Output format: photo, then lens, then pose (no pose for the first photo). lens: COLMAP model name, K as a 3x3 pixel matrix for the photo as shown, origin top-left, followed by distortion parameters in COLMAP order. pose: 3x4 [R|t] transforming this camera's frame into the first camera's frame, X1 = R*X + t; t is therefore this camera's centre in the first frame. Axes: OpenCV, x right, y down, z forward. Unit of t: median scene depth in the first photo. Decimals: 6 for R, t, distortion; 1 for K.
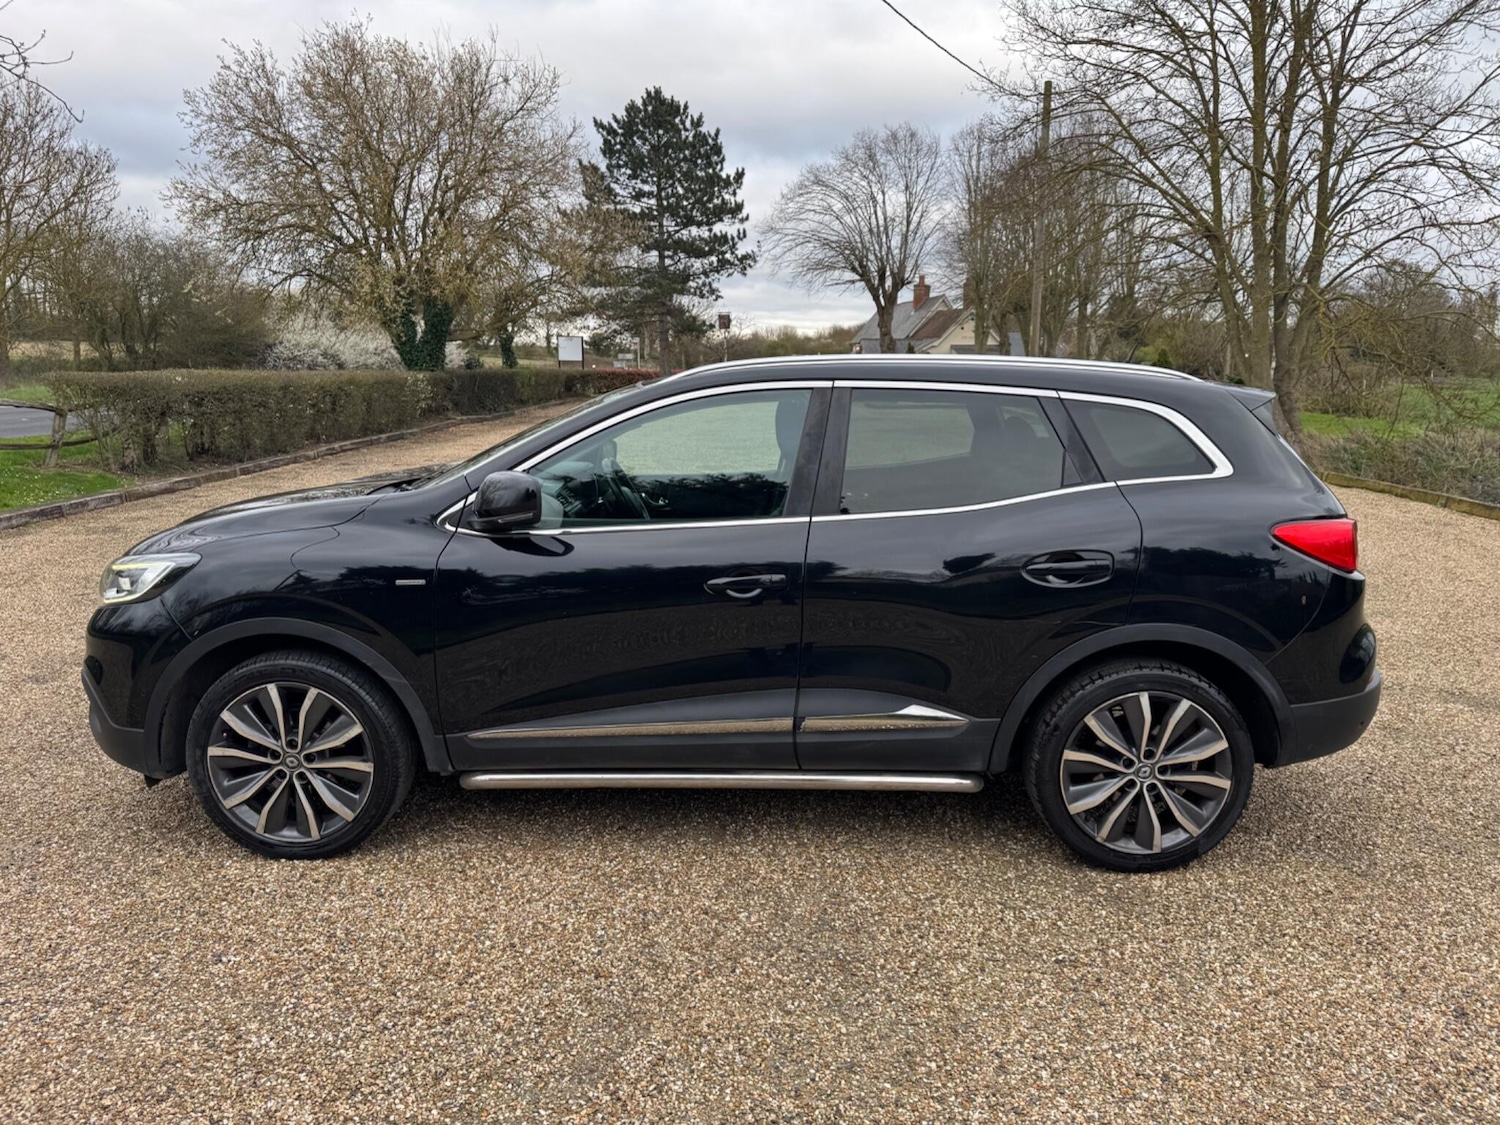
lens RADIAL K [[1062.3, 0, 738.6], [0, 1062.3, 546.2], [0, 0, 1]] dist [0.069671, -0.107796]
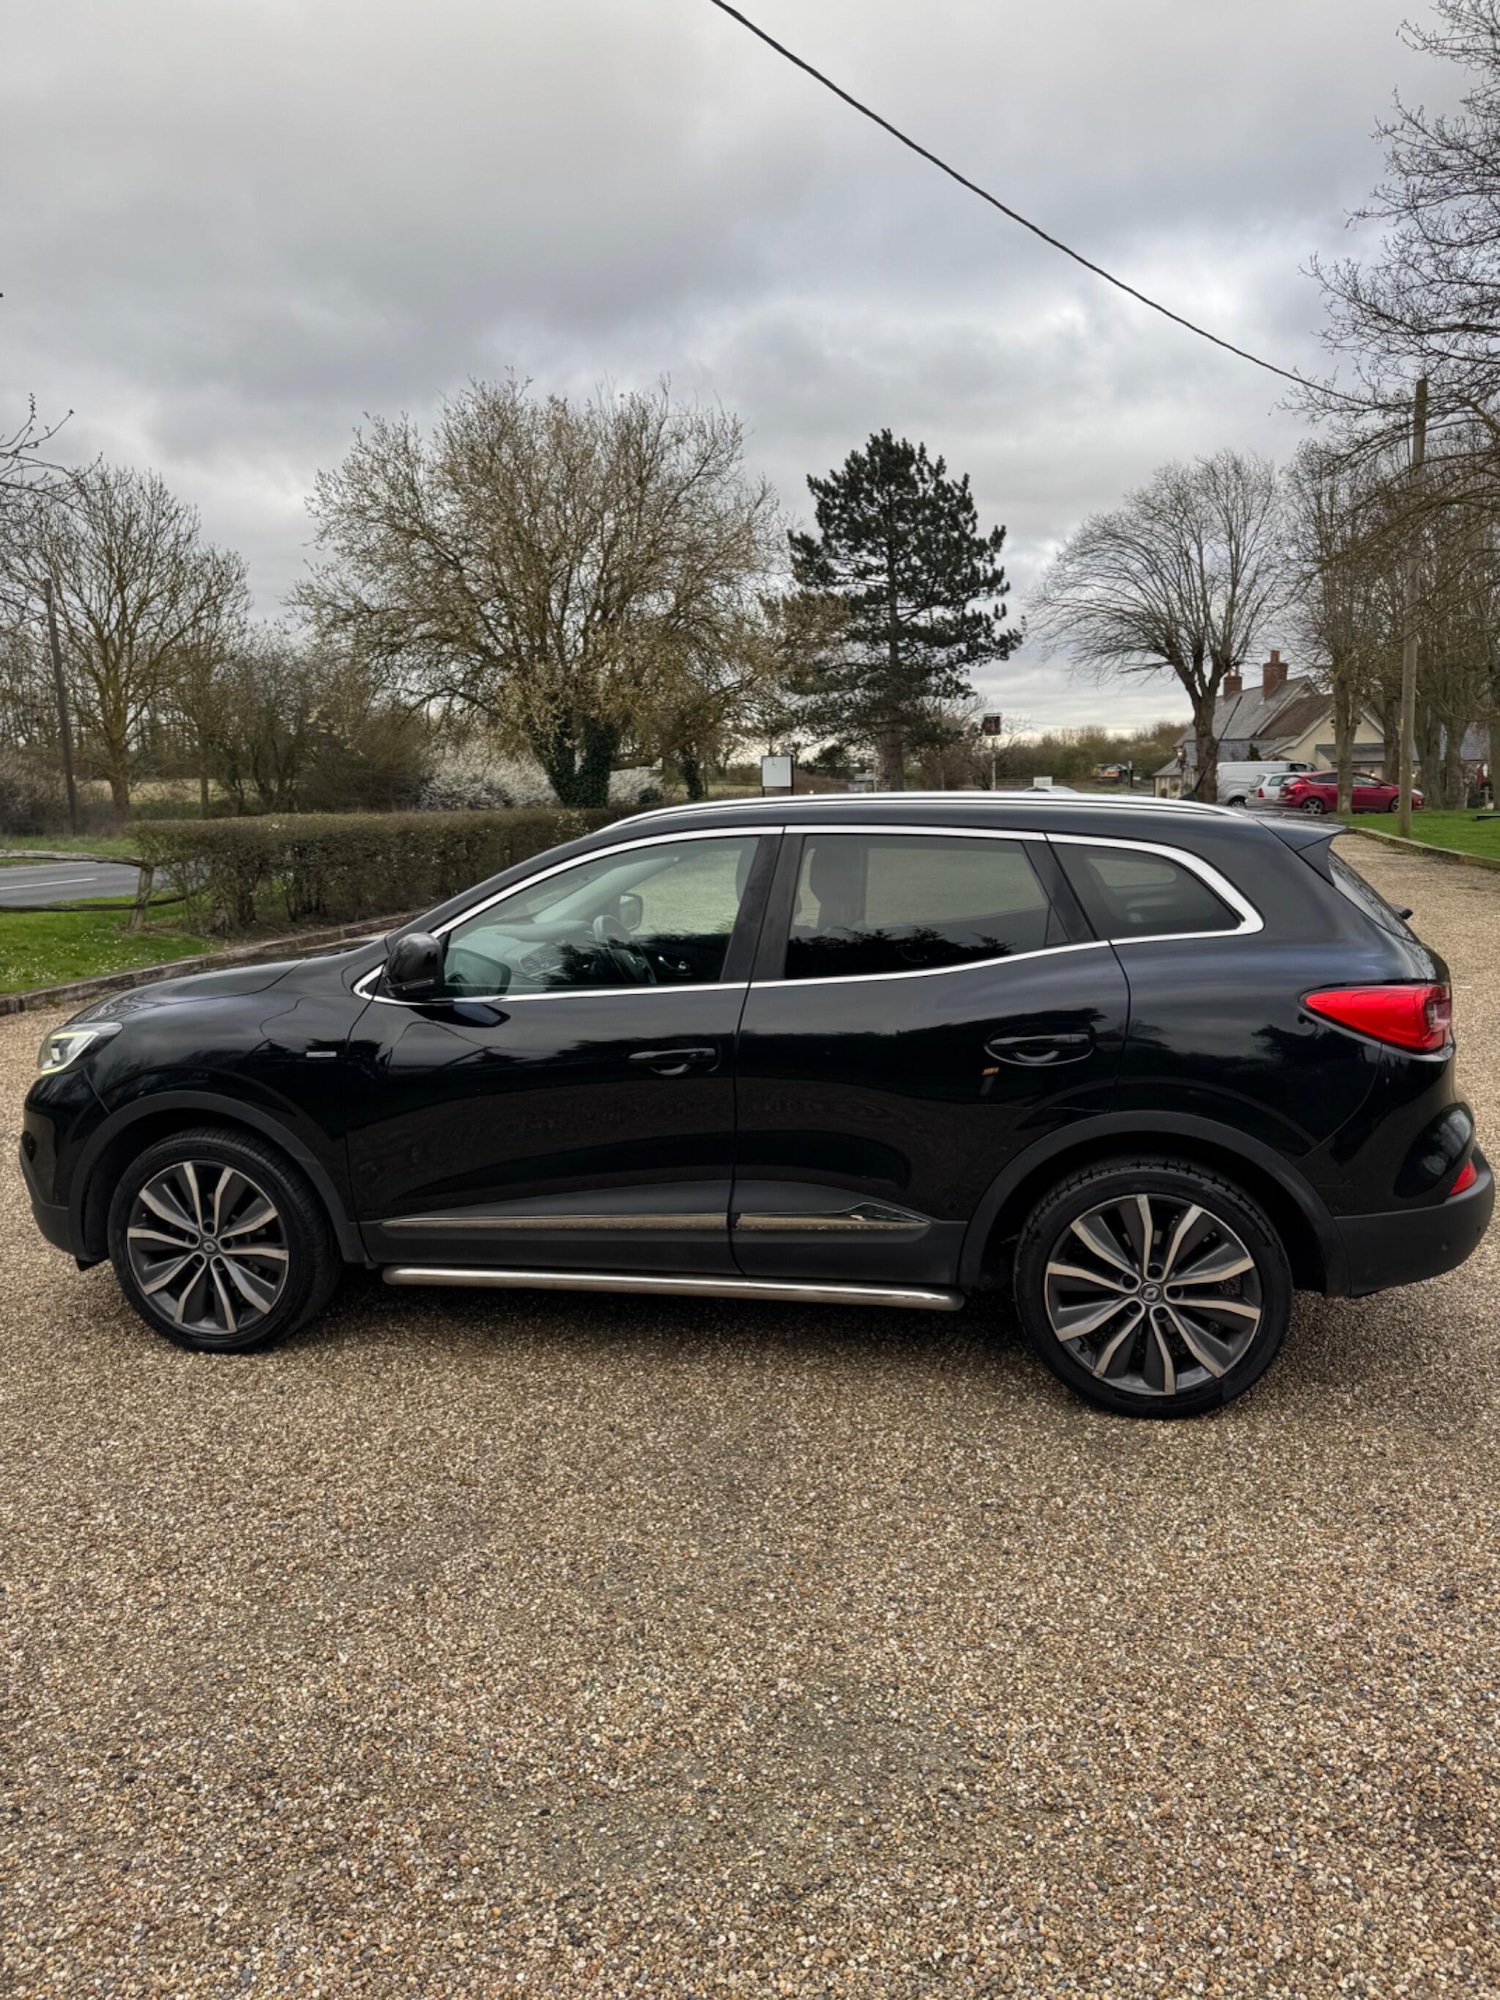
lens RADIAL K [[1416.4, 0, 759.0], [0, 1416.4, 991.9], [0, 0, 1]] dist [0.069671, -0.107796]
pose [[0.980462, -0.001447, -0.196704, 0.076663], [-0.003242, 0.999718, -0.023515, 0.001767], [0.196683, 0.023693, 0.980181, -0.033752]]
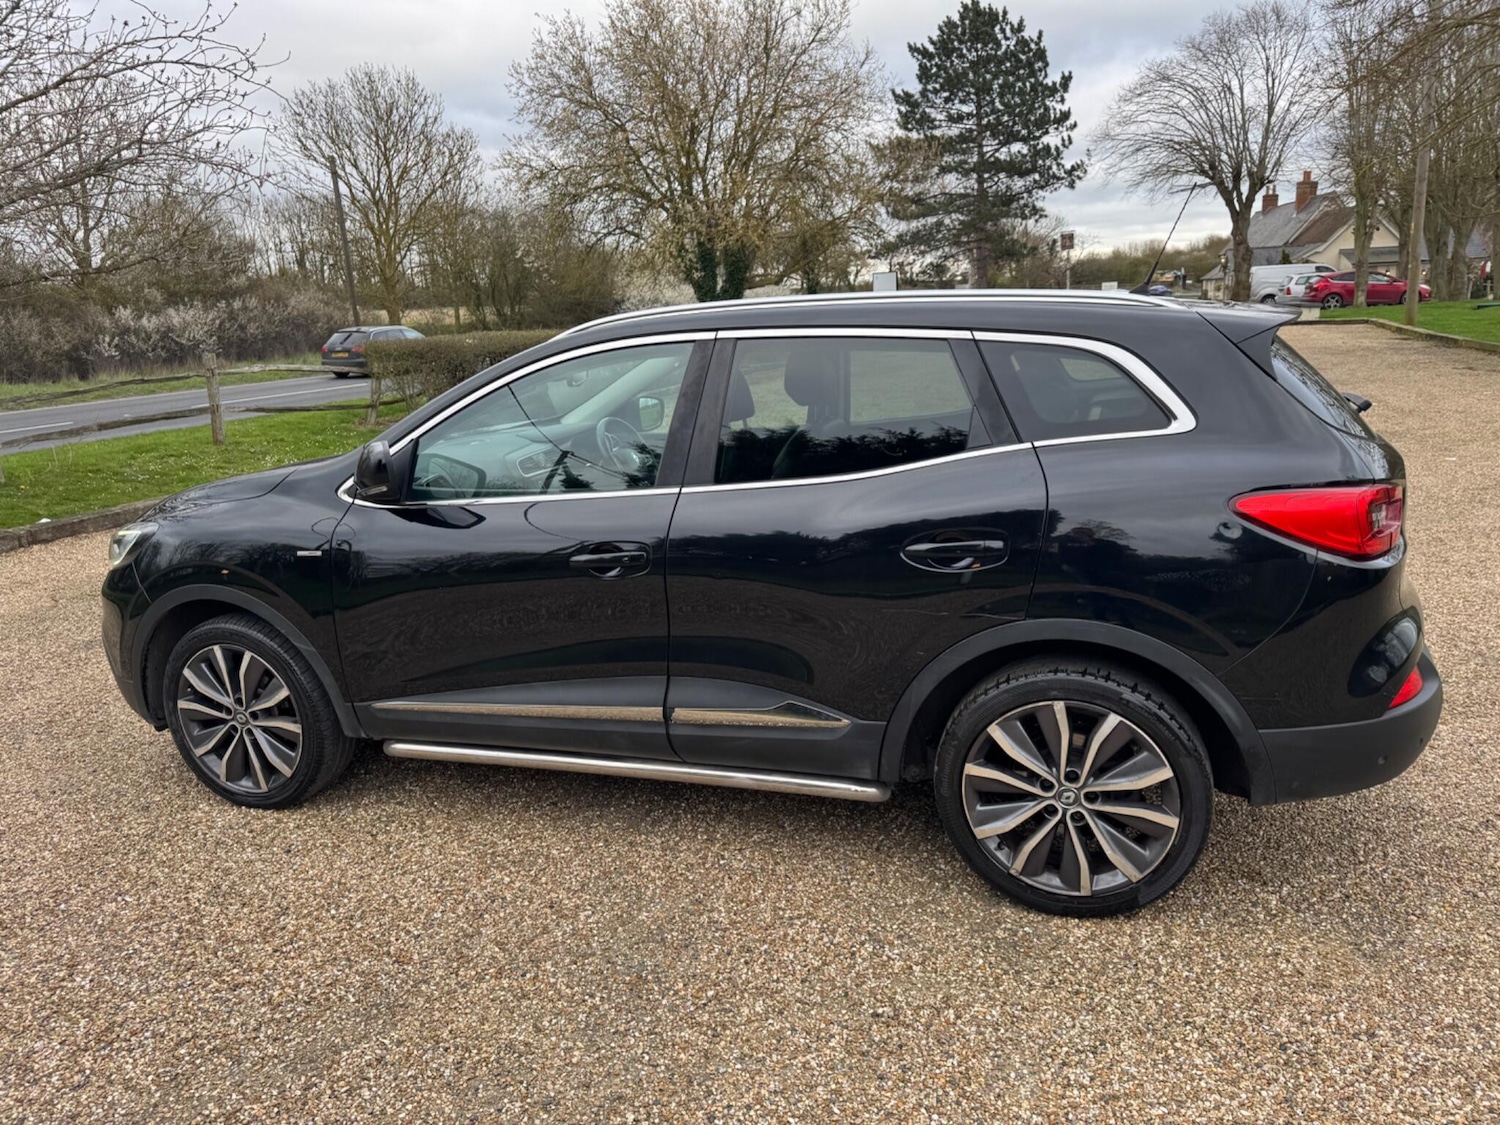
lens RADIAL K [[1062.8, 0, 756.5], [0, 1062.8, 561.8], [0, 0, 1]] dist [0.037388, -0.046588]
pose [[0.948756, 0.017587, -0.315521, 0.104067], [0.005679, 0.997340, 0.072669, -0.007505], [0.315960, -0.070737, 0.946132, 0.042464]]
